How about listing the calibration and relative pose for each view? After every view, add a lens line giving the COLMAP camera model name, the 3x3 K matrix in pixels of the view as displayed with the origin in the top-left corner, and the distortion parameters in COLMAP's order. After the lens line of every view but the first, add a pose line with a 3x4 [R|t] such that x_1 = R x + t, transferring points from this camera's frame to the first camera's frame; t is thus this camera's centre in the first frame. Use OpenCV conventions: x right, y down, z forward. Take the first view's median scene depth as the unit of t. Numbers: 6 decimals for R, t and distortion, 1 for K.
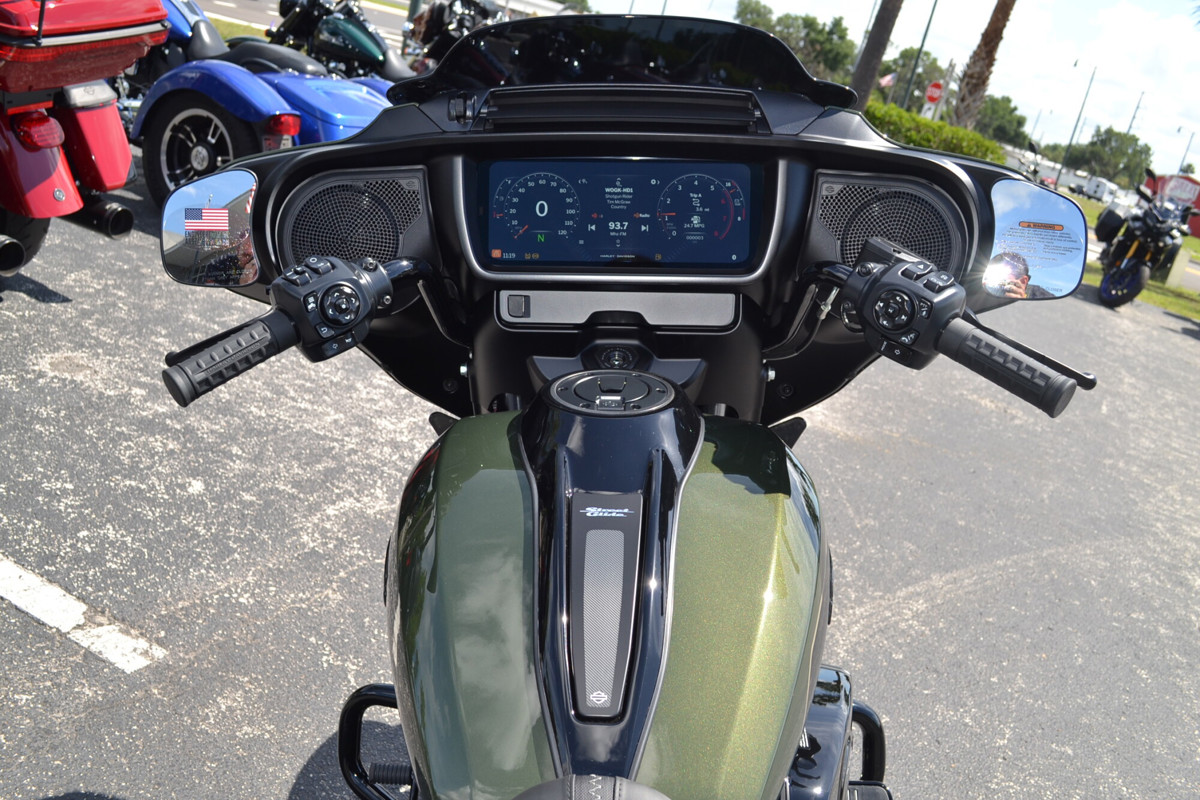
lens RADIAL K [[1156.3, 0, 587.9], [0, 1156.3, 392.2], [0, 0, 1]] dist [-0.063300, 0.000000]
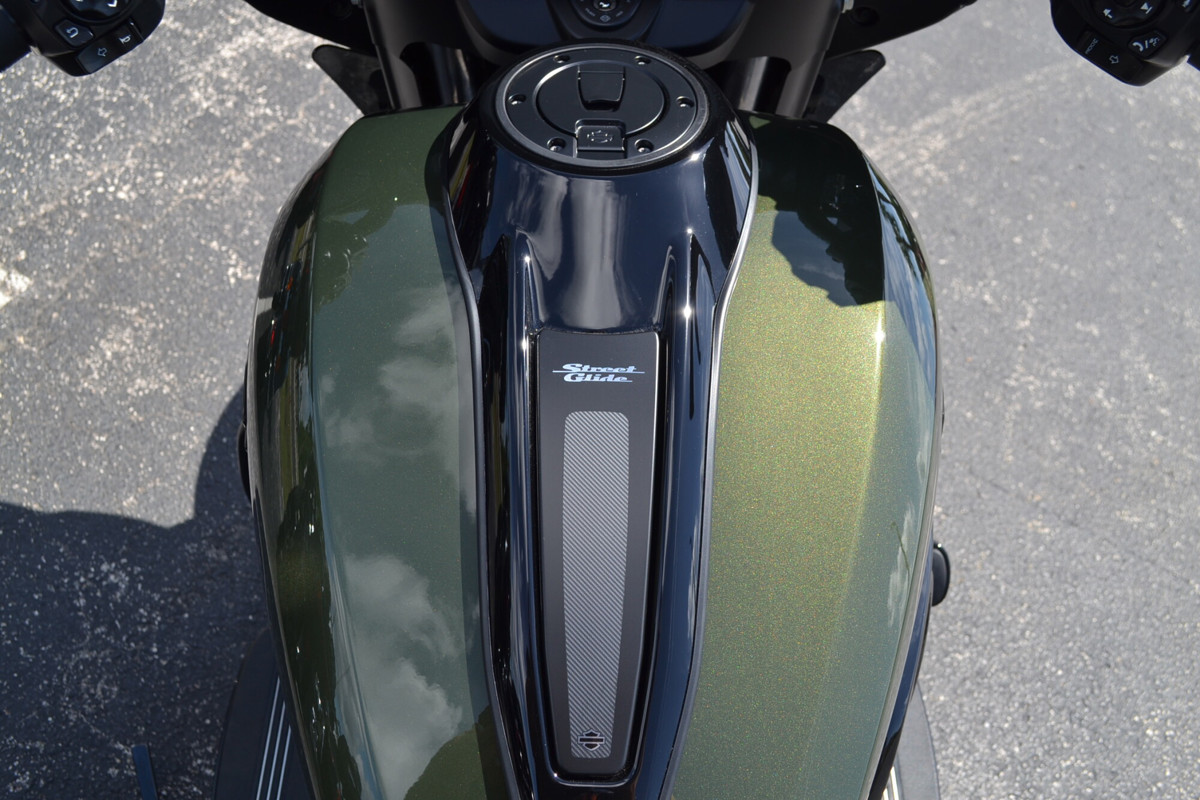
lens RADIAL K [[1174.2, 0, 582.7], [0, 1174.2, 381.0], [0, 0, 1]] dist [-0.061562, 0.000000]
pose [[0.999496, -0.015607, 0.027642, -0.003561], [0.001217, 0.888991, 0.457923, -0.070349], [-0.031721, -0.457658, 0.888562, 0.199398]]
